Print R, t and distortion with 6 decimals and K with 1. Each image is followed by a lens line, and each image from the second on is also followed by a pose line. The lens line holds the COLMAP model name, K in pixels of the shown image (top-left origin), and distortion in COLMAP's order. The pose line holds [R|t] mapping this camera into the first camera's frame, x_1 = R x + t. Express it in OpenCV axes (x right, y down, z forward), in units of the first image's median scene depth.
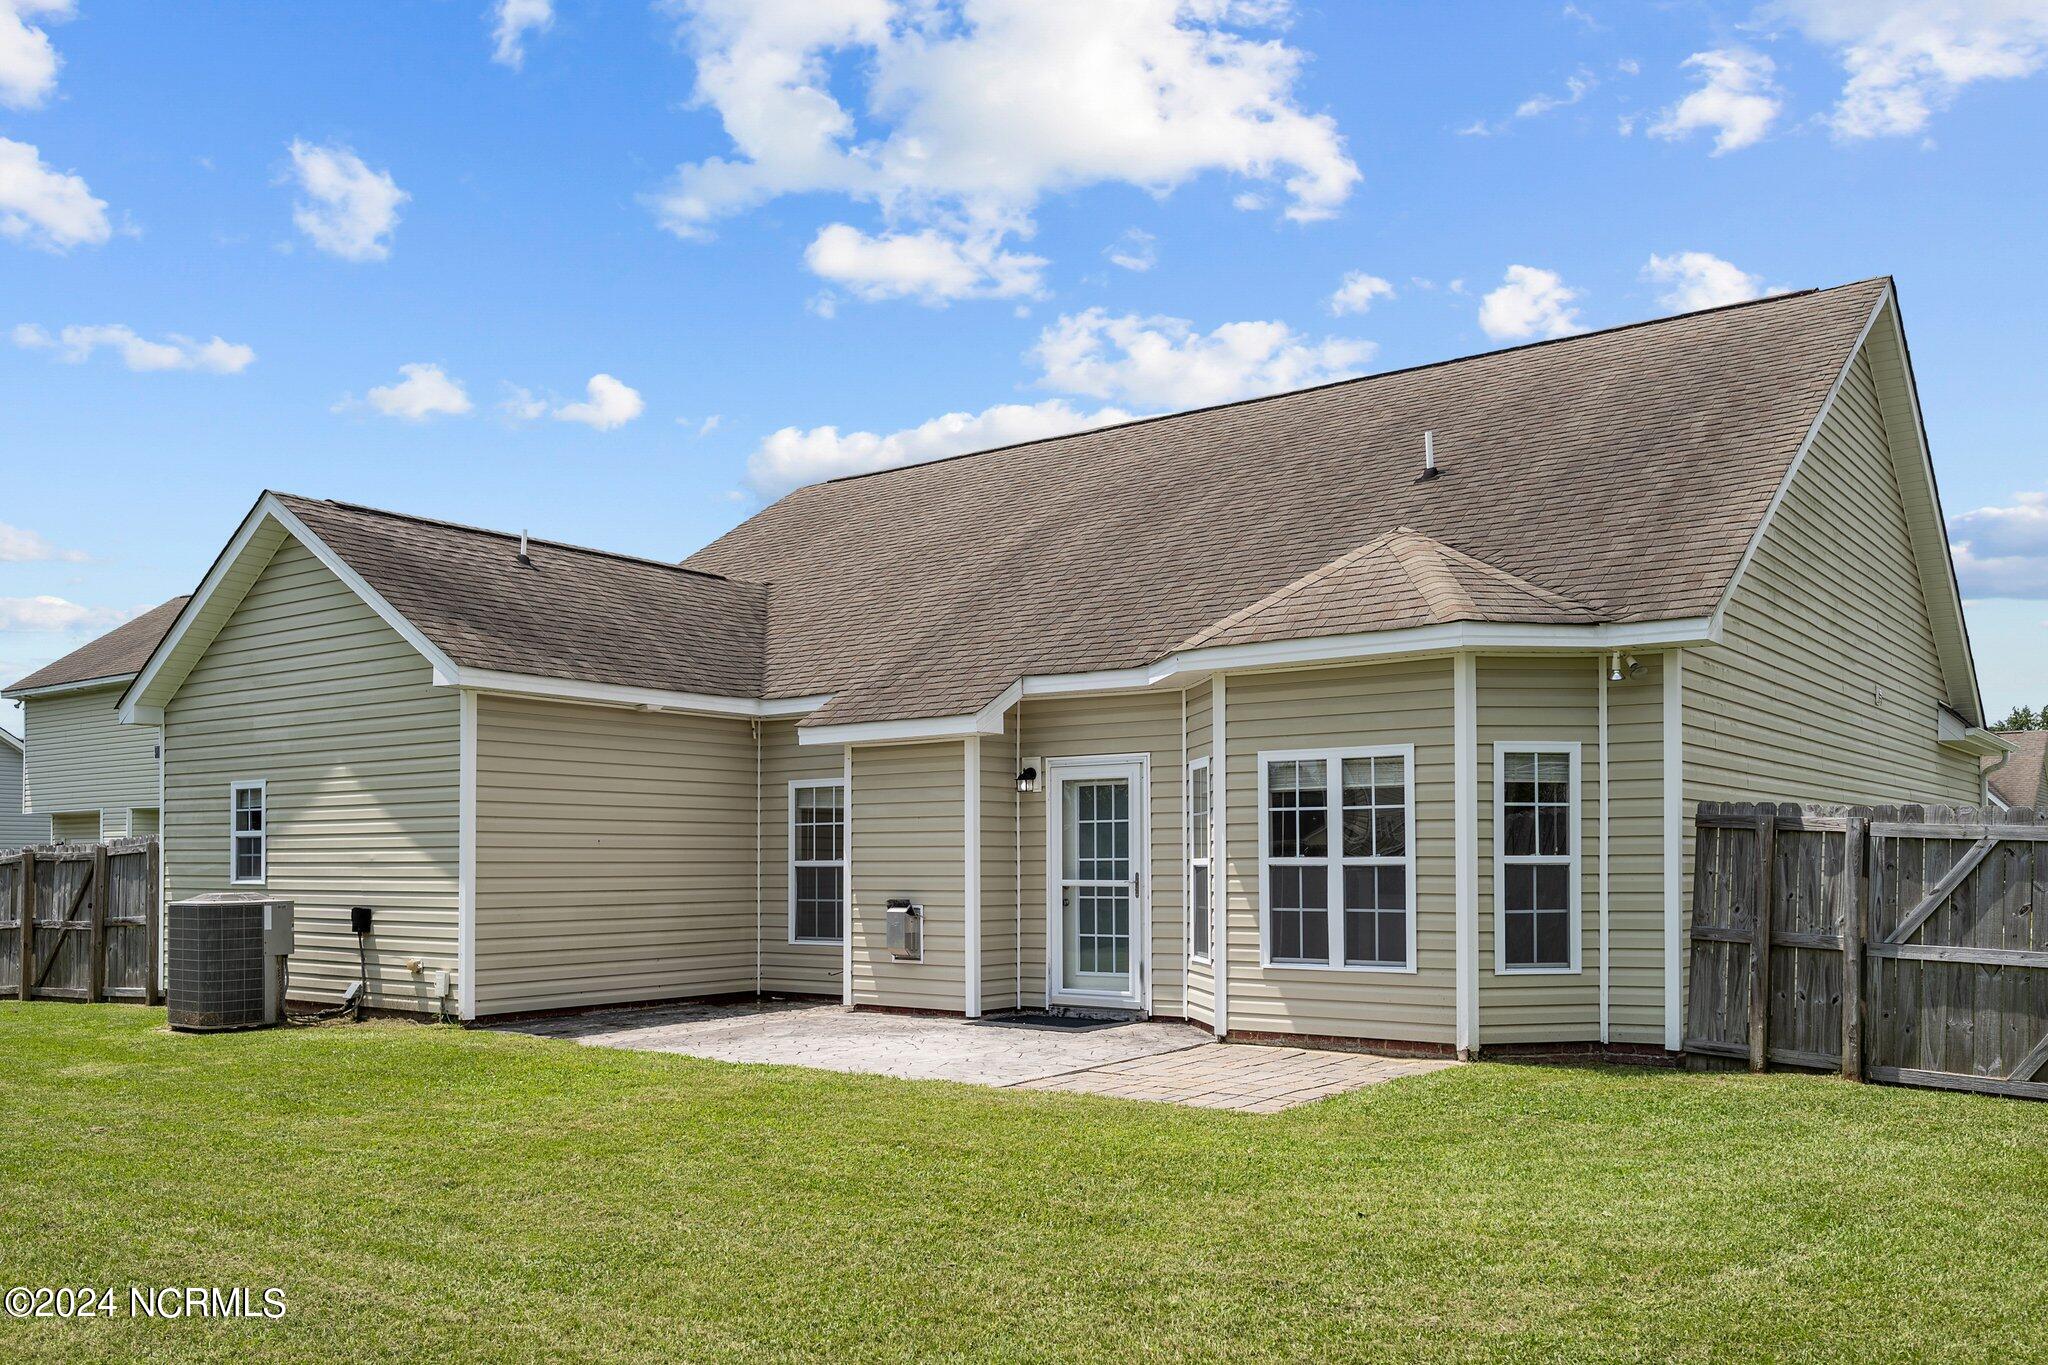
lens RADIAL K [[1671.4, 0, 1038.4], [0, 1671.4, 828.3], [0, 0, 1]] dist [-0.004335, -0.001035]
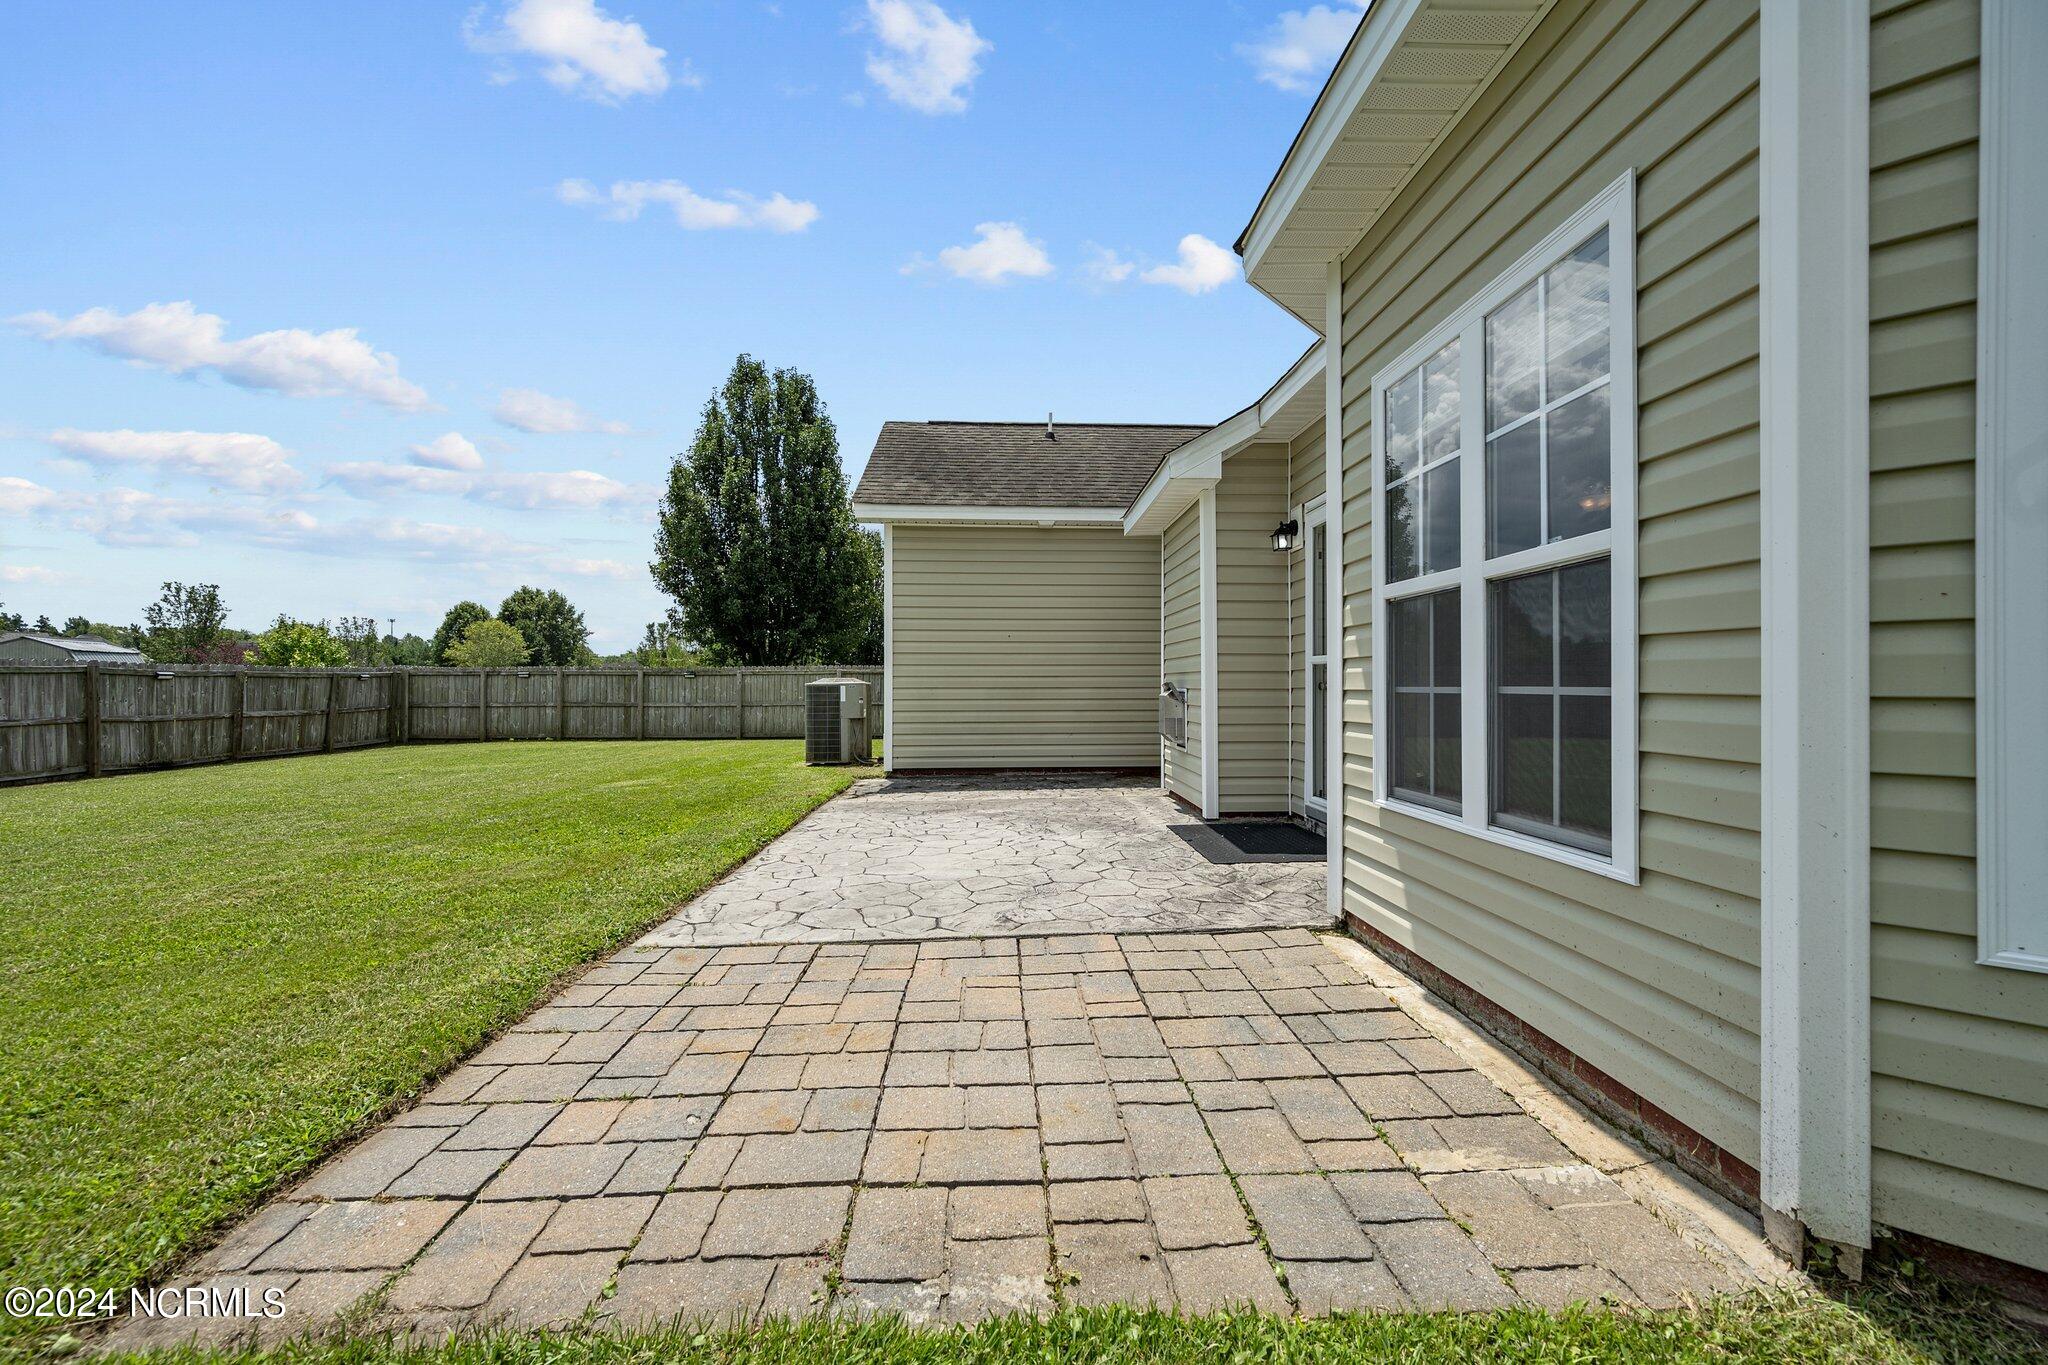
lens RADIAL K [[809.5, 0, 1024.0], [0, 809.5, 682.5], [0, 0, 1]] dist [0.001513, 0.000149]
pose [[0.628869, 0.001078, -0.777511, 0.241140], [0.015166, 0.999792, 0.013653, 0.038659], [0.777364, -0.020378, 0.628721, 0.715875]]
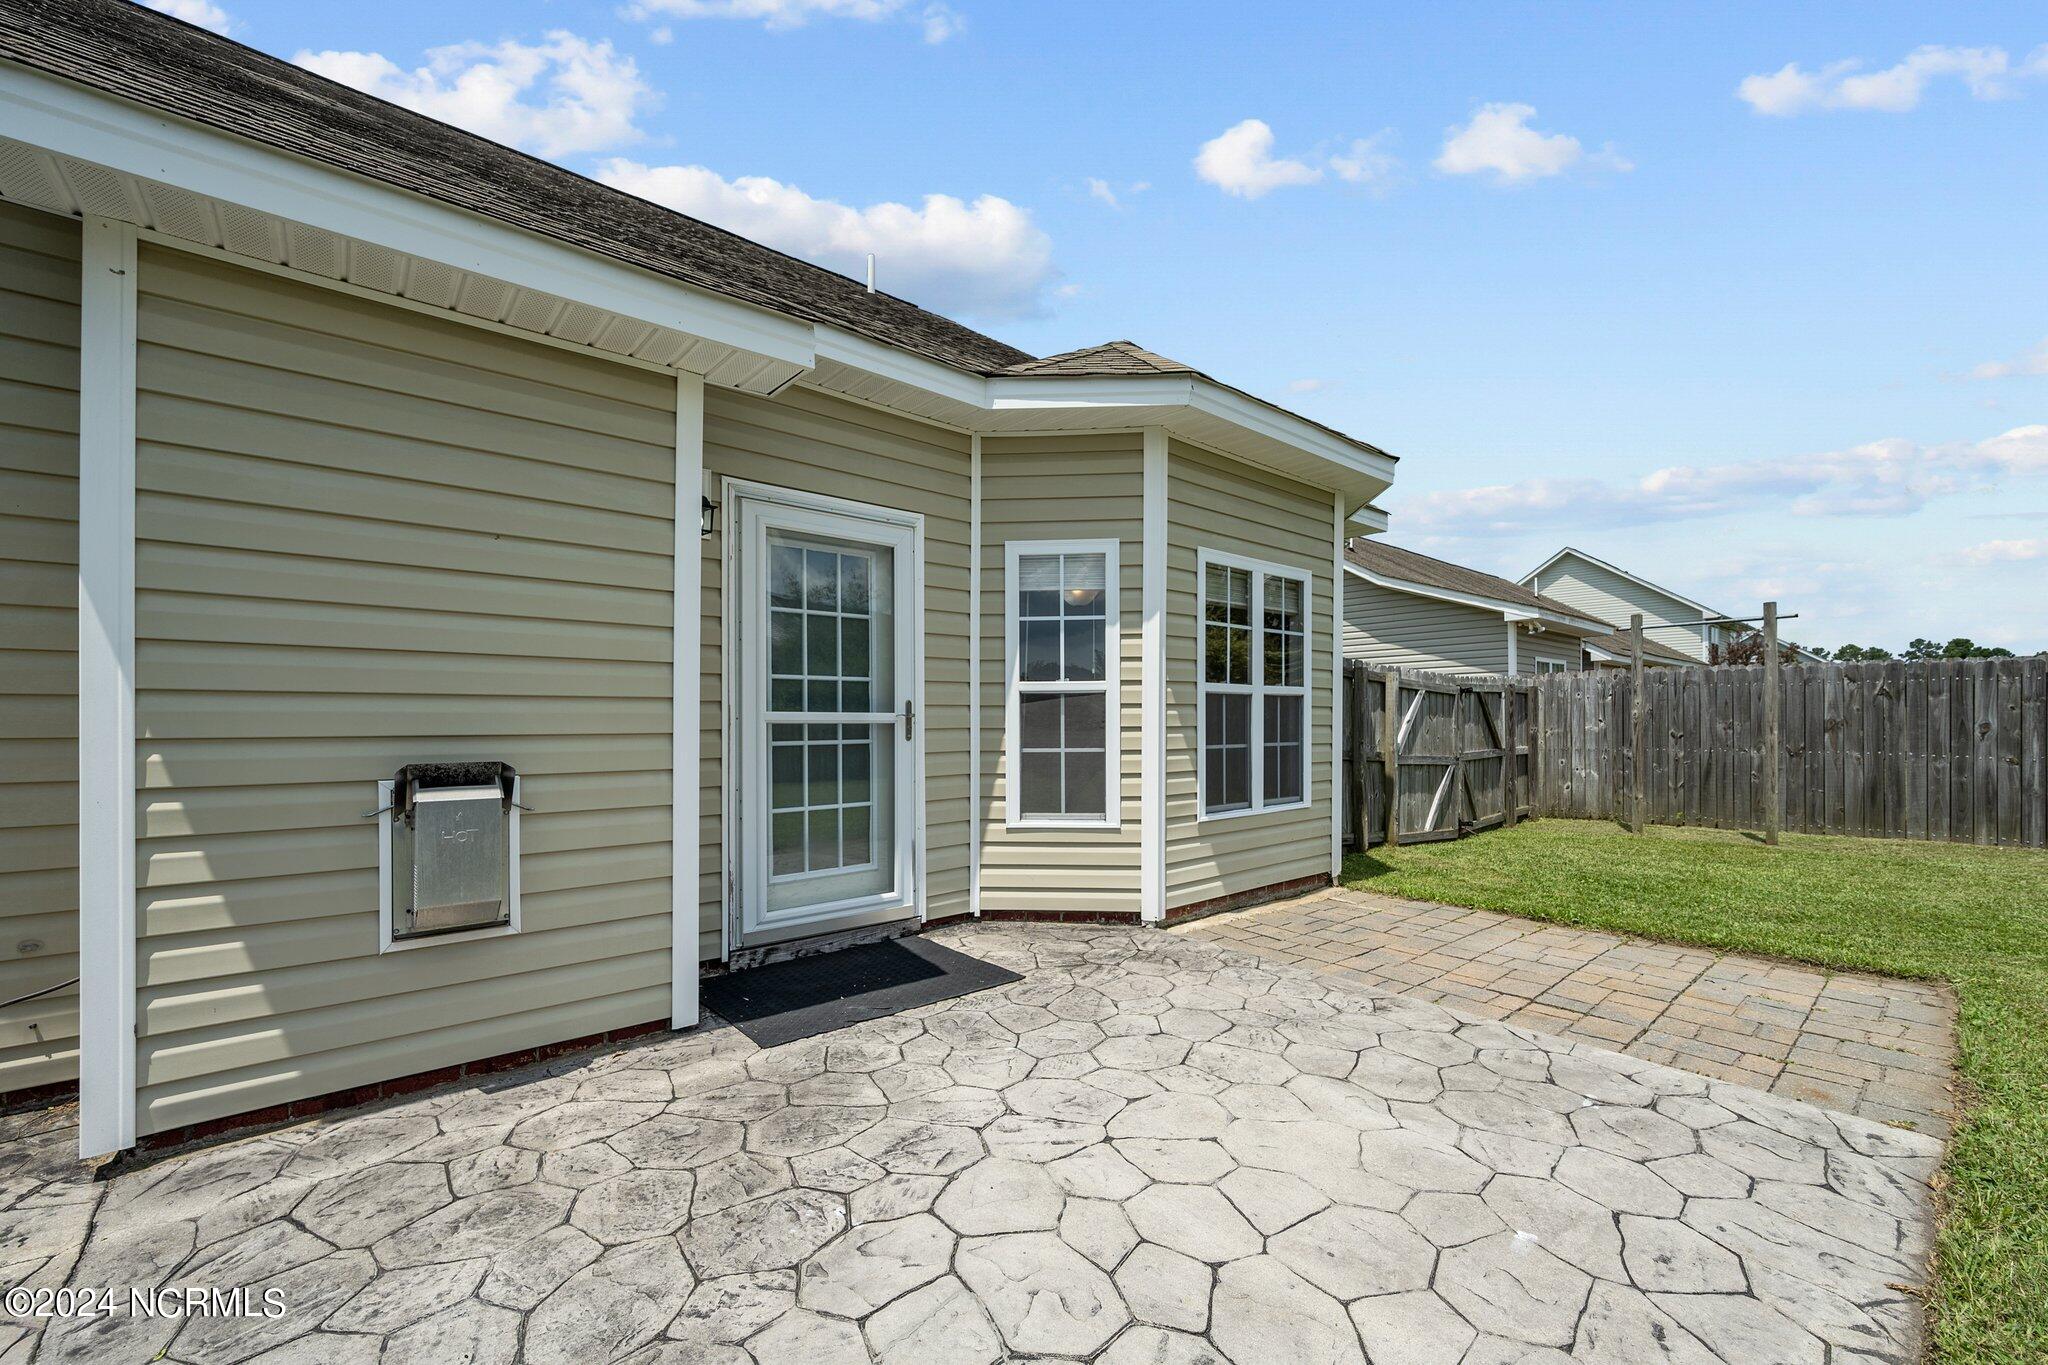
lens RADIAL K [[822.5, 0, 1033.4], [0, 822.5, 723.5], [0, 0, 1]] dist [0.001303, -0.000048]
pose [[0.212889, -0.000114, 0.977076, -0.245636], [-0.019427, 0.999802, 0.004350, 0.034529], [-0.976883, -0.019908, 0.212845, 0.932535]]
